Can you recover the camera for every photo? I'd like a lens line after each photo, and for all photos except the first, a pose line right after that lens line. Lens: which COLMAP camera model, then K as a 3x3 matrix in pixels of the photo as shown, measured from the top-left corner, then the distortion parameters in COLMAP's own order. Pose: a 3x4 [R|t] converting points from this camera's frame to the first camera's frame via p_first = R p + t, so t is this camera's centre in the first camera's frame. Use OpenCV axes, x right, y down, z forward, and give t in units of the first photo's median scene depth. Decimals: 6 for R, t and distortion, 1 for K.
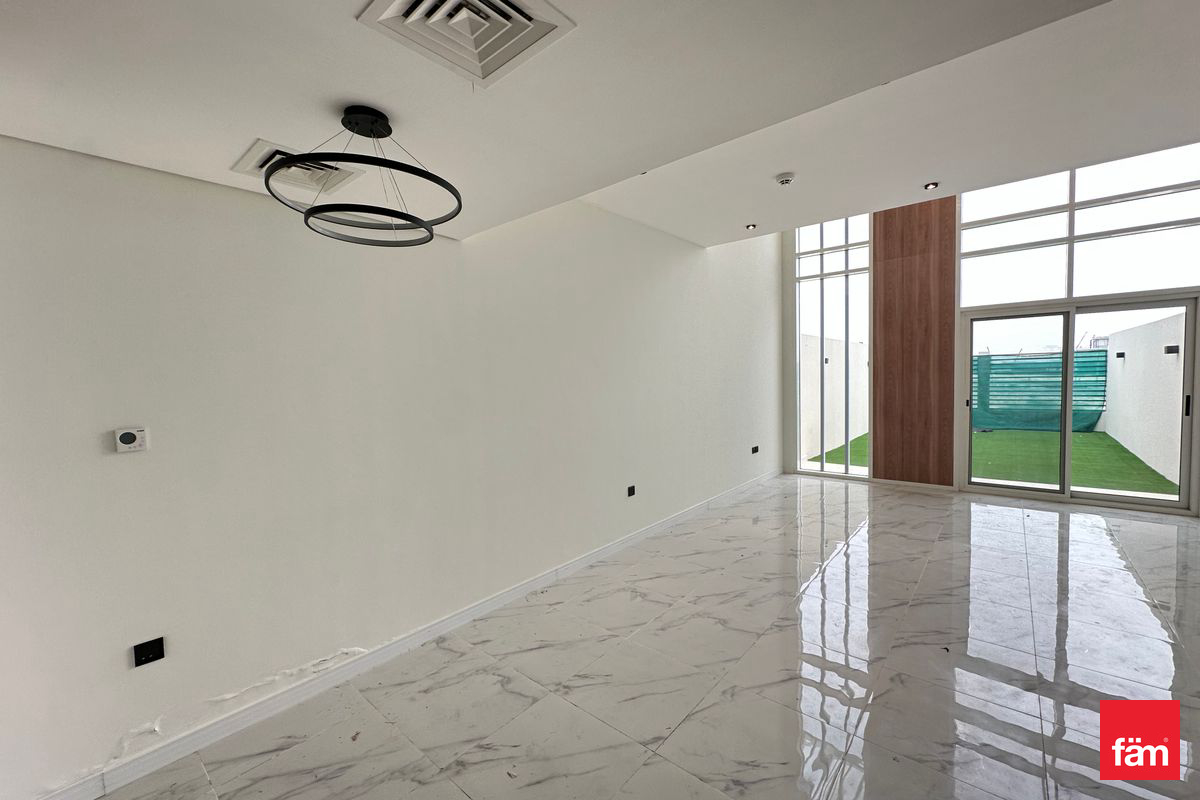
lens RADIAL K [[475.6, 0, 598.7], [0, 475.6, 404.8], [0, 0, 1]] dist [-0.003958, -0.000725]
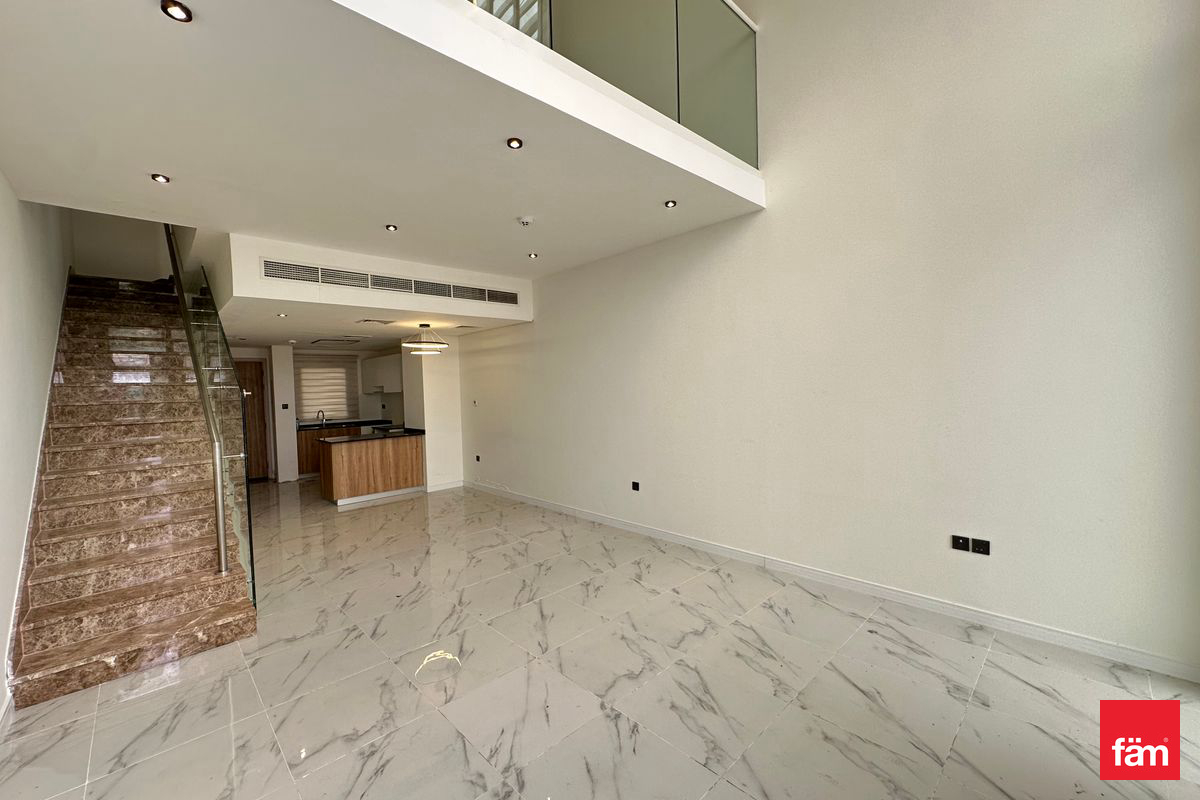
lens RADIAL K [[475.6, 0, 599.5], [0, 475.6, 388.3], [0, 0, 1]] dist [-0.003958, -0.000725]
pose [[-0.087583, 0.031668, -0.995654, 0.894917], [-0.031944, 0.998891, 0.034580, -0.067960], [0.995645, 0.034834, -0.086475, 0.737985]]
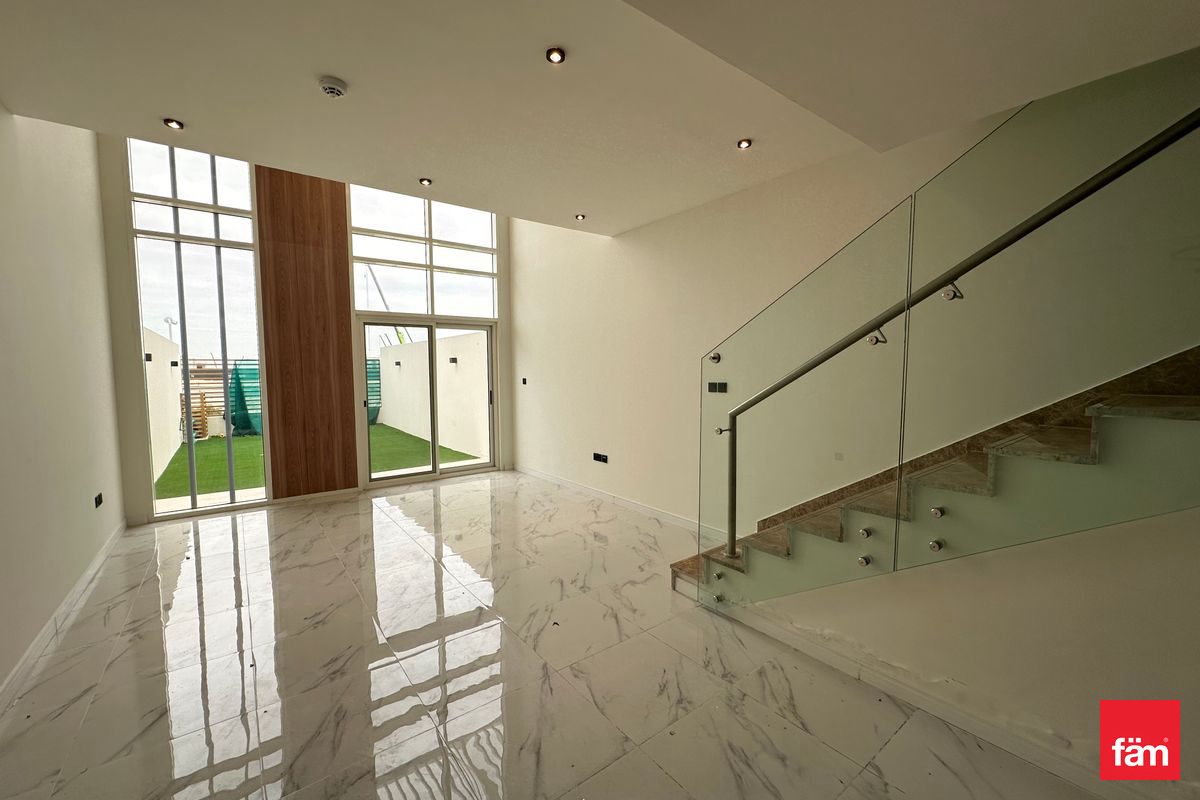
lens RADIAL K [[475.6, 0, 596.4], [0, 475.6, 396.8], [0, 0, 1]] dist [-0.003958, -0.000725]
pose [[0.204072, -0.033010, 0.978399, -0.126978], [0.063327, 0.997783, 0.020456, -0.007052], [-0.976906, 0.057785, 0.205710, 0.288771]]
